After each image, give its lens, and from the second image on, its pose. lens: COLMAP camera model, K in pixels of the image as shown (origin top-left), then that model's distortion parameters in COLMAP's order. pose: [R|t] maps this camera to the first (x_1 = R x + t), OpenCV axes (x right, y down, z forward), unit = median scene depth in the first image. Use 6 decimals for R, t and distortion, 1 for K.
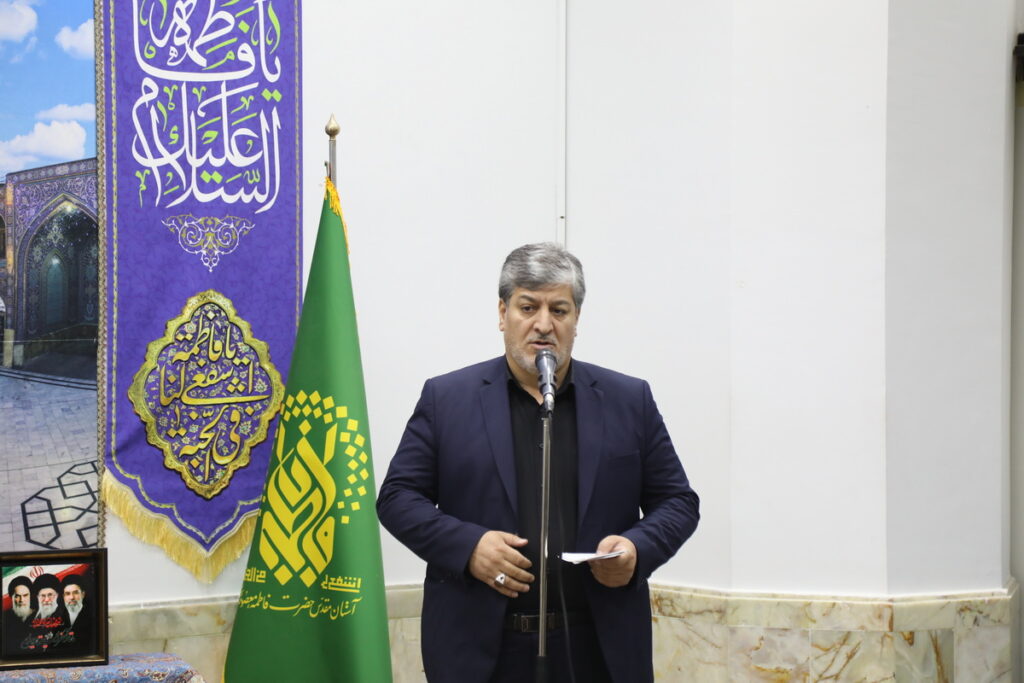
lens RADIAL K [[3082.3, 0, 511.8], [0, 3082.3, 340.9], [0, 0, 1]] dist [0.773000, 0.000000]
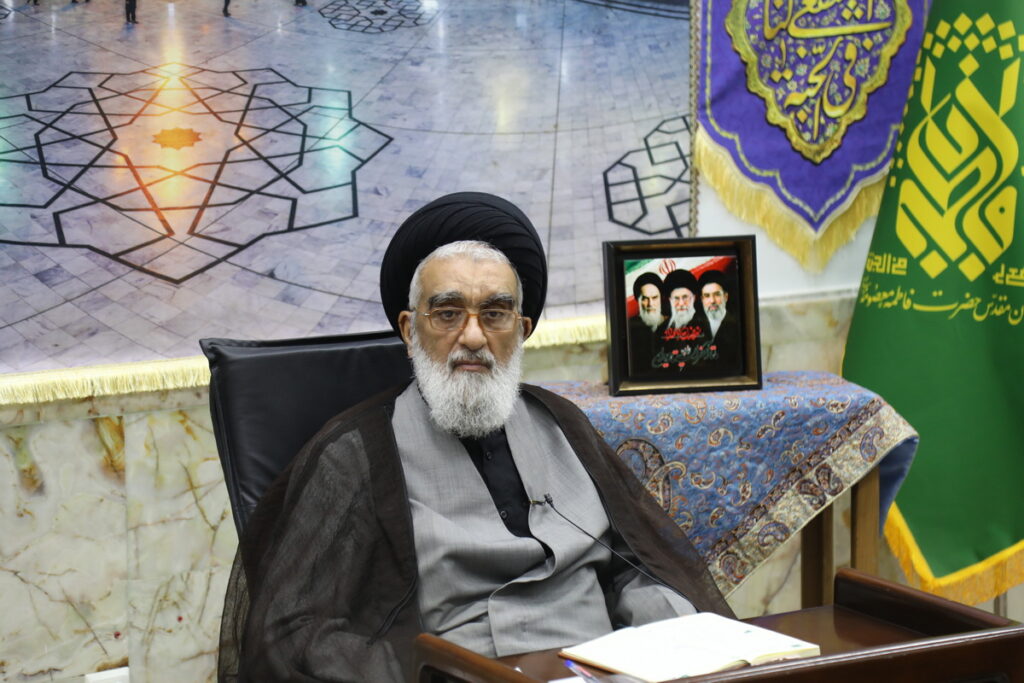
lens RADIAL K [[3082.3, 0, 512.1], [0, 3082.3, 342.2], [0, 0, 1]] dist [0.773000, 0.000000]
pose [[0.999361, -0.005302, -0.035359, -0.149260], [0.009523, 0.992694, 0.120284, 0.002221], [0.034463, -0.120544, 0.992110, 0.246375]]
